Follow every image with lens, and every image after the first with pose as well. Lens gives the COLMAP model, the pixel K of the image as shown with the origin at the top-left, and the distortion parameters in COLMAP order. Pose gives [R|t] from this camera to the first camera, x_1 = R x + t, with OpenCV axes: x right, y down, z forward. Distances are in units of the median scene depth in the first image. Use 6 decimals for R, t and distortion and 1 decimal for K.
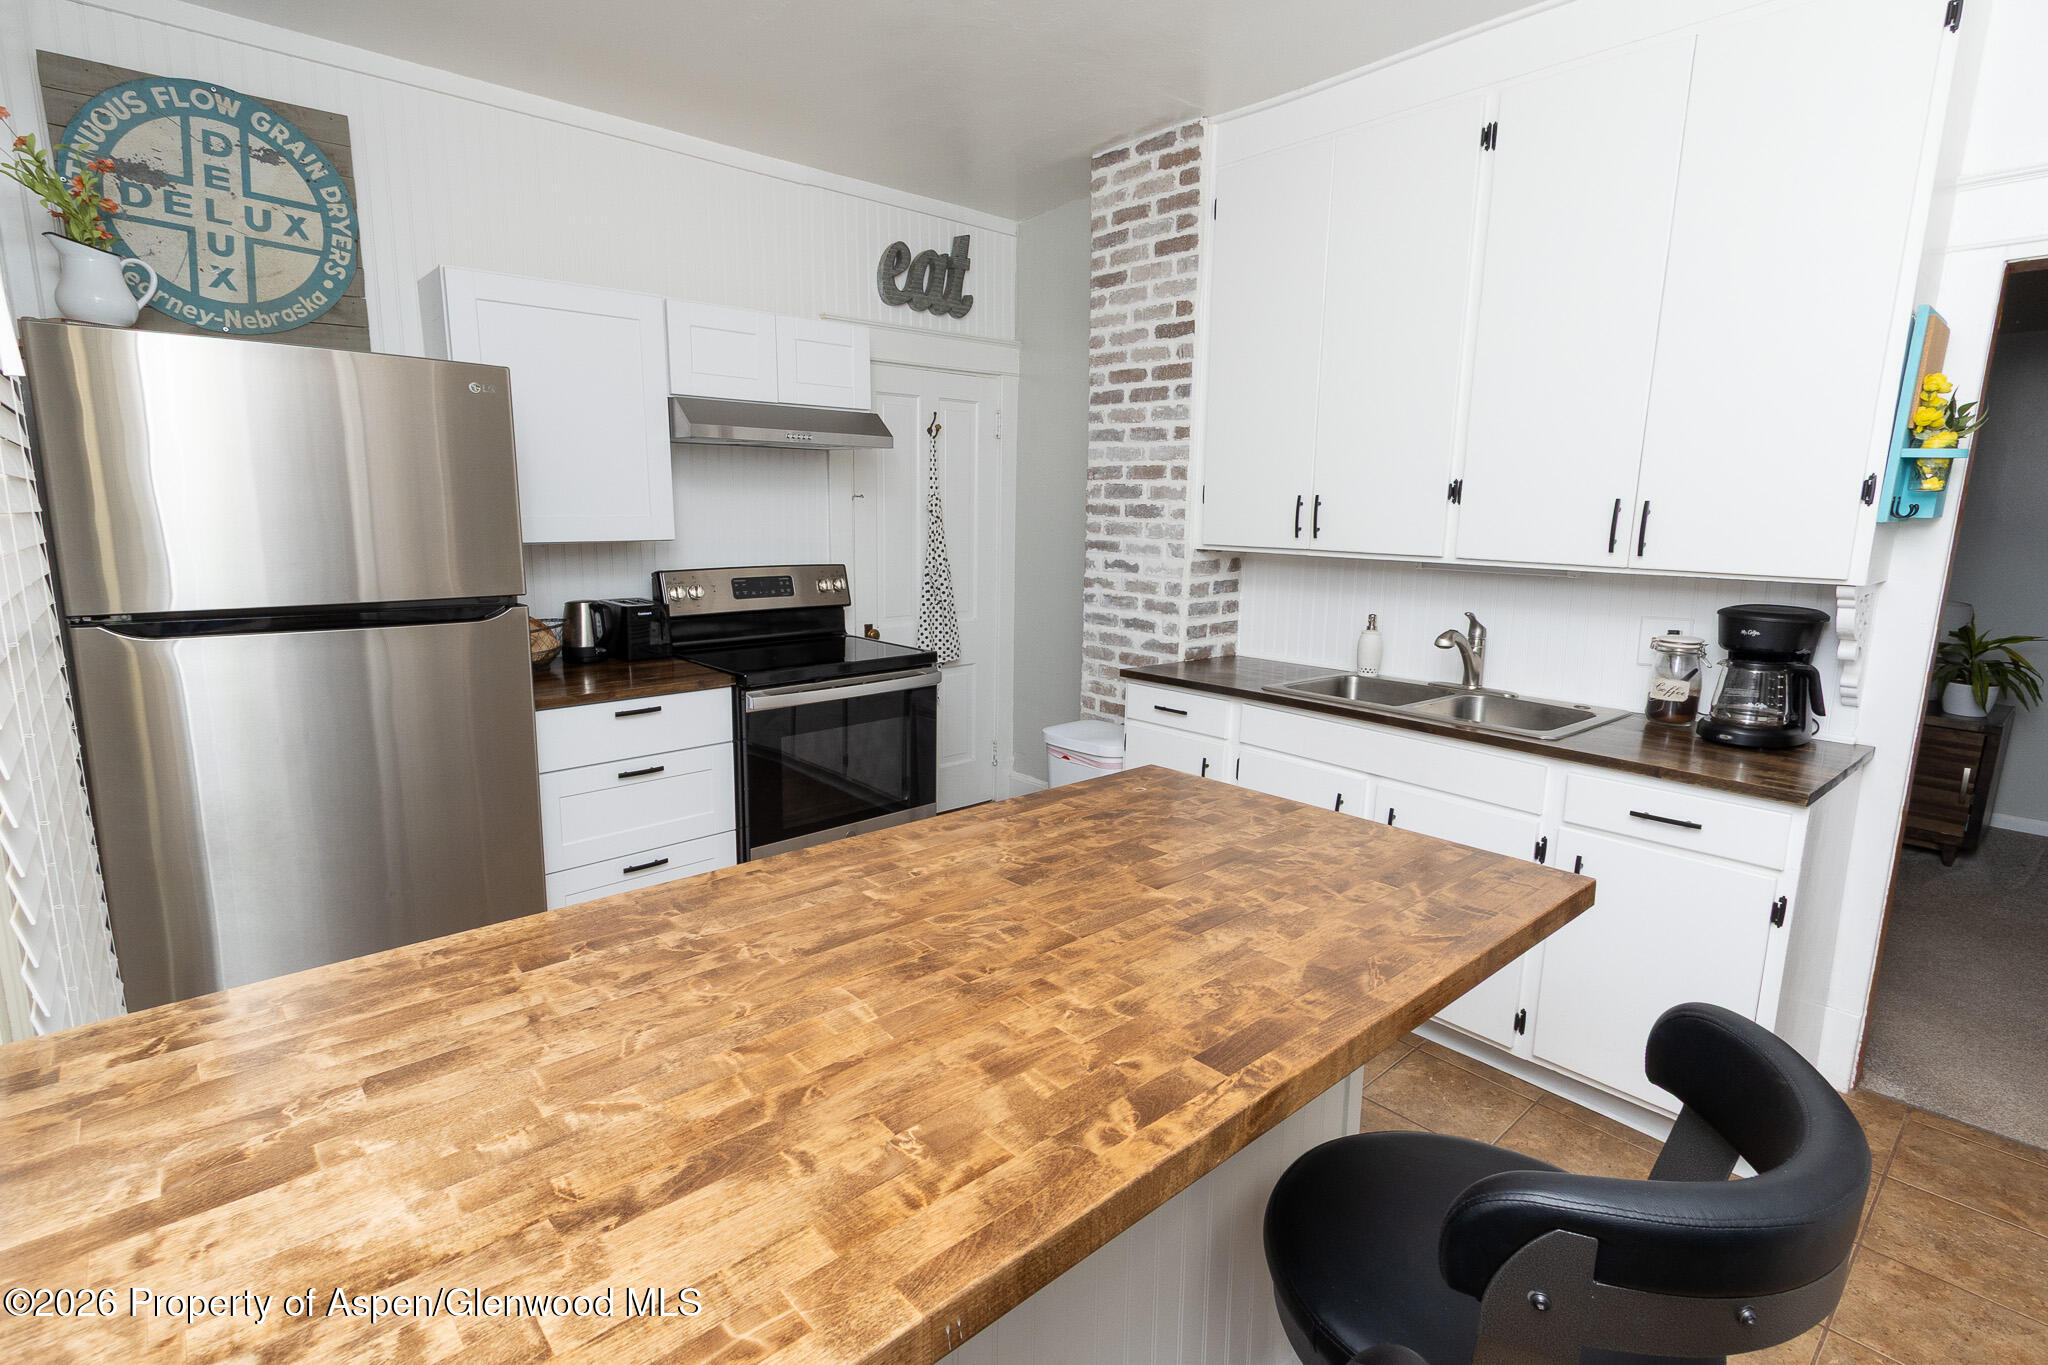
lens RADIAL K [[985.6, 0, 1004.2], [0, 985.6, 675.6], [0, 0, 1]] dist [0.006985, -0.001366]
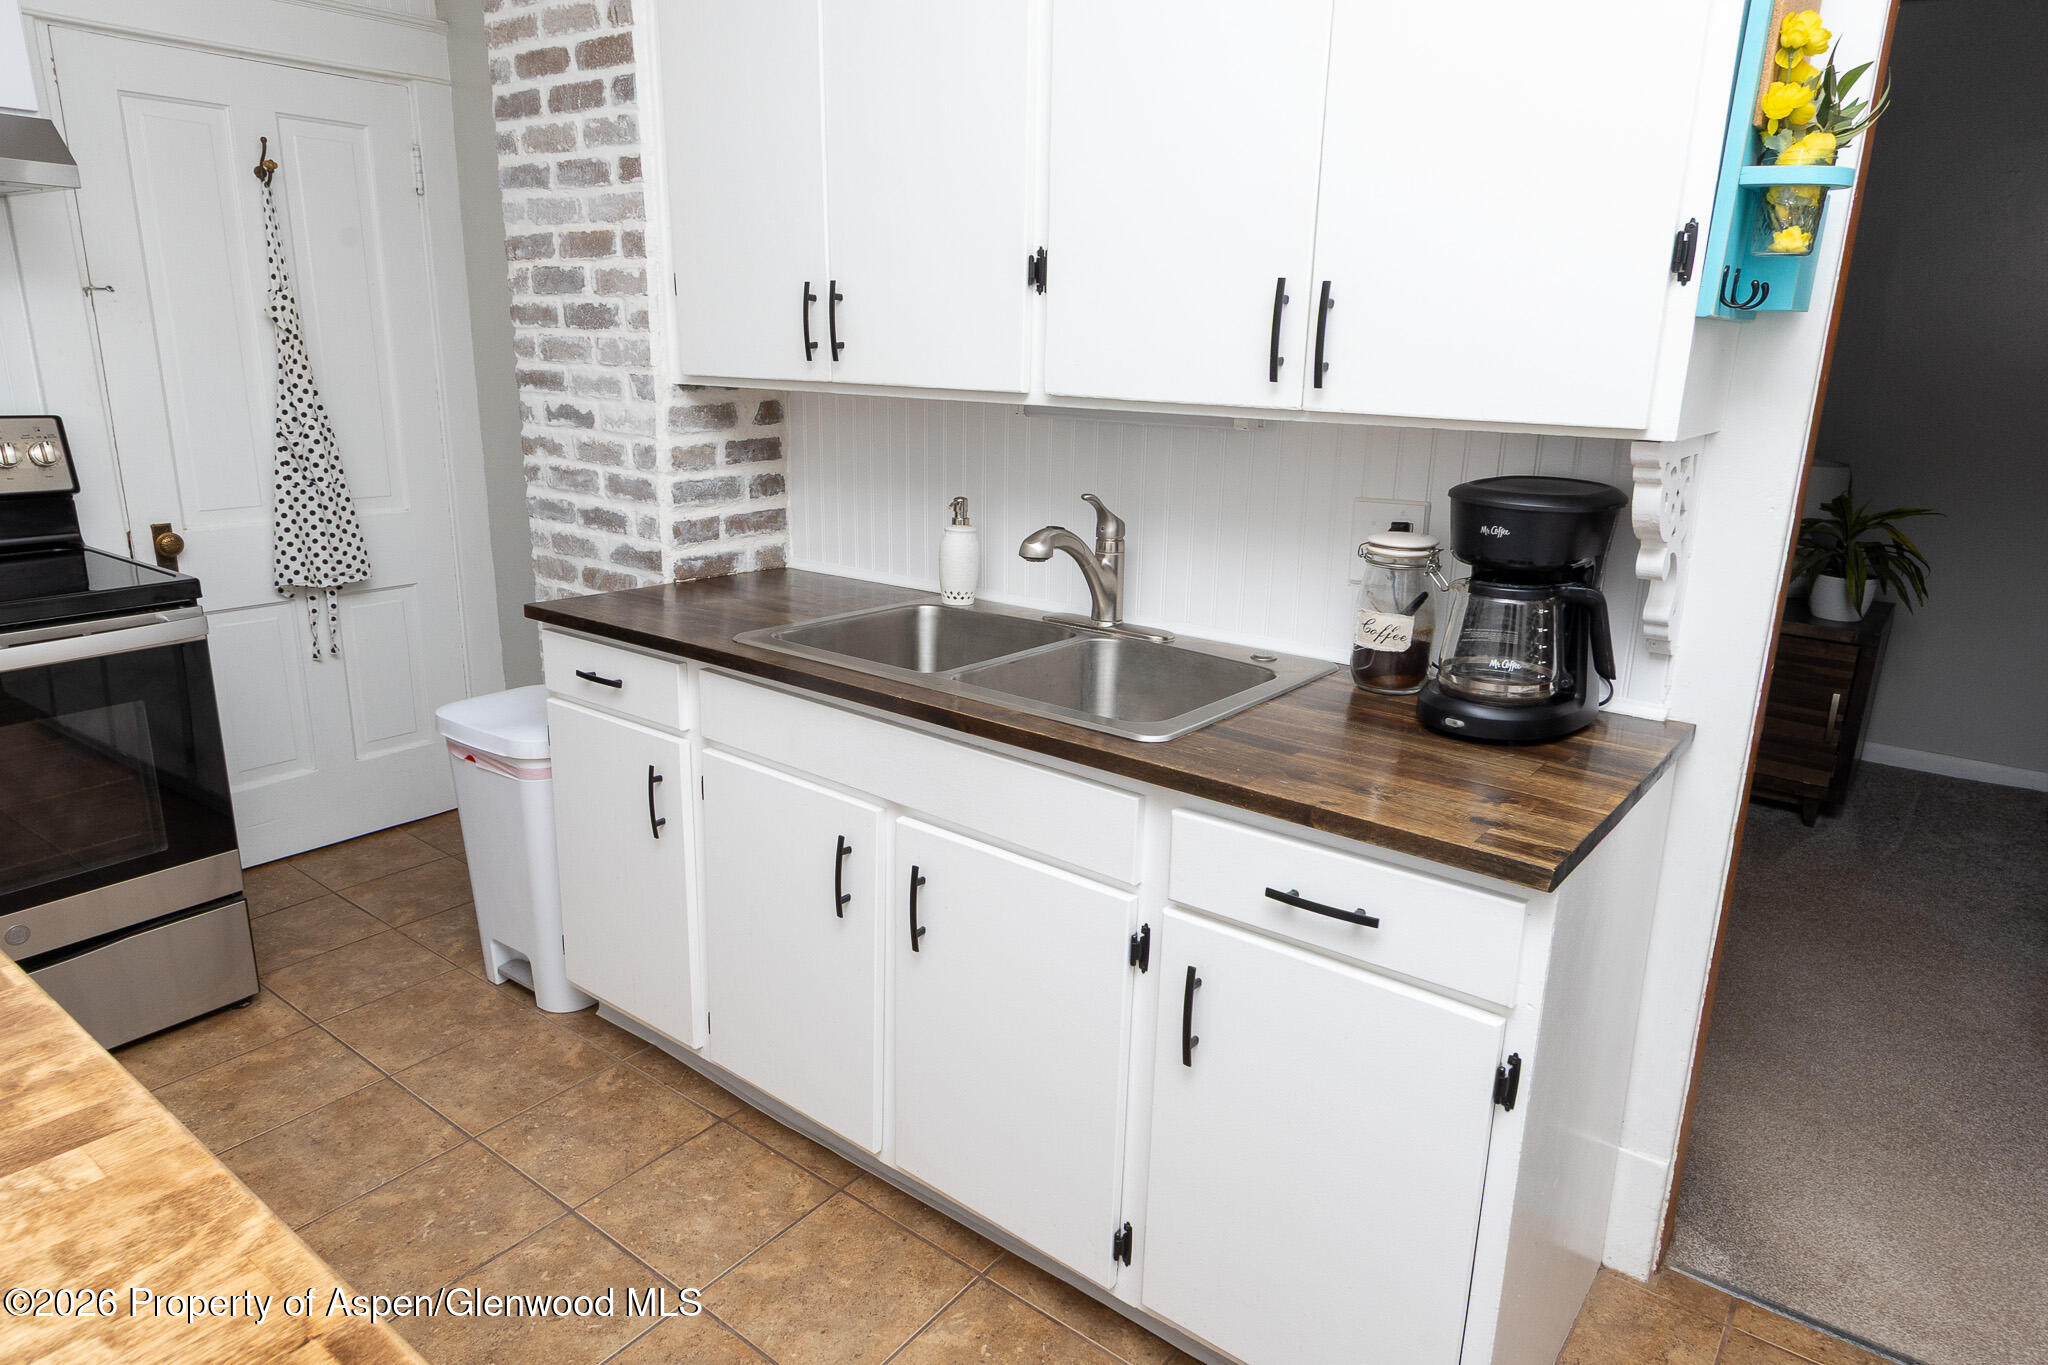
lens RADIAL K [[1246.8, 0, 1009.4], [0, 1246.8, 673.6], [0, 0, 1]] dist [0.008539, -0.004064]
pose [[0.982459, -0.043140, 0.181419, 0.311582], [0.026864, 0.995467, 0.091238, -0.029894], [-0.184532, -0.084764, 0.979164, 0.318737]]
